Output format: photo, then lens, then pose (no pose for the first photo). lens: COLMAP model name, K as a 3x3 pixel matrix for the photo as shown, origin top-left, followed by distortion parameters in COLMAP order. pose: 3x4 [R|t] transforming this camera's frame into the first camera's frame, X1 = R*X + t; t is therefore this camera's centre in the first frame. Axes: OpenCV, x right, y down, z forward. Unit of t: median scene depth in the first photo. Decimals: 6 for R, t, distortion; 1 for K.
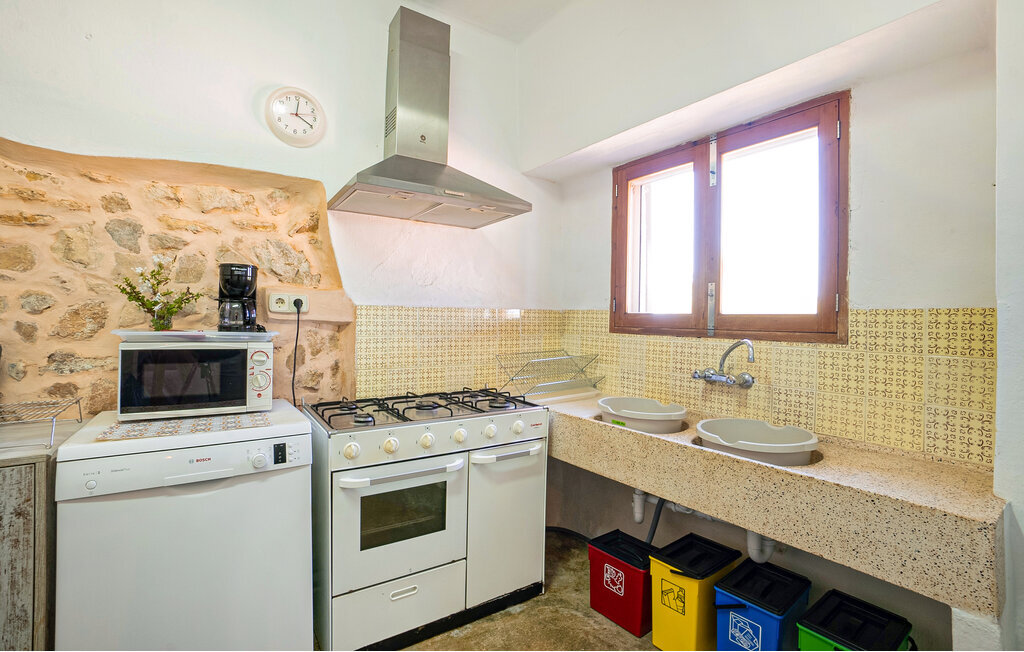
lens RADIAL K [[458.5, 0, 511.8], [0, 458.5, 311.5], [0, 0, 1]] dist [-0.046969, 0.000292]
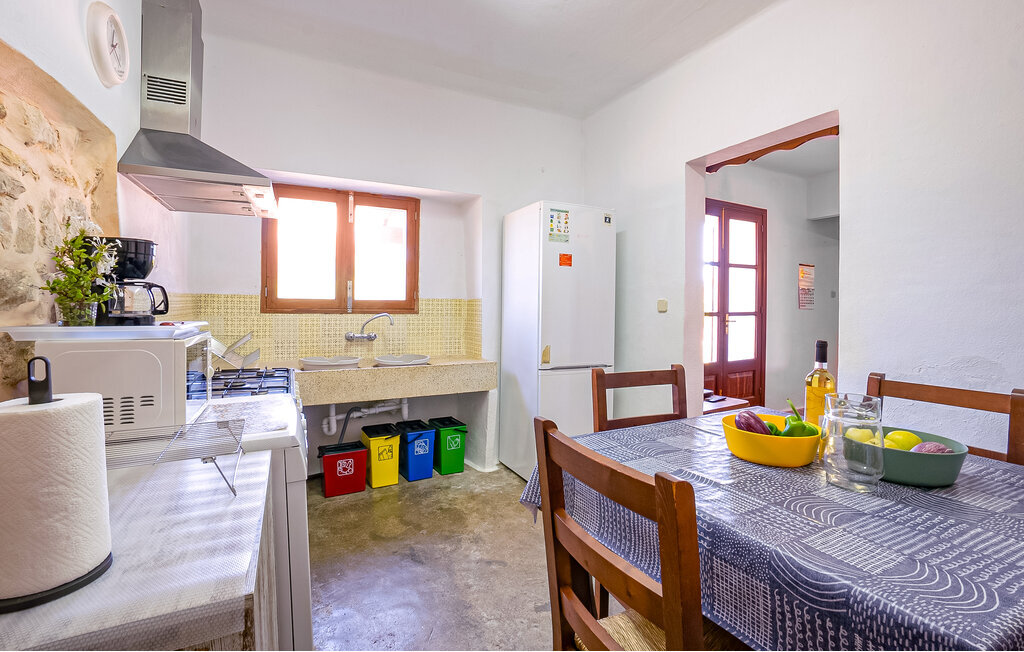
lens RADIAL K [[449.0, 0, 511.3], [0, 449.0, 294.7], [0, 0, 1]] dist [-0.022578, 0.000470]
pose [[0.132547, 0.010366, 0.991122, -1.124587], [-0.021250, 0.999745, -0.007614, -0.012434], [-0.990949, -0.020053, 0.132734, 0.197139]]
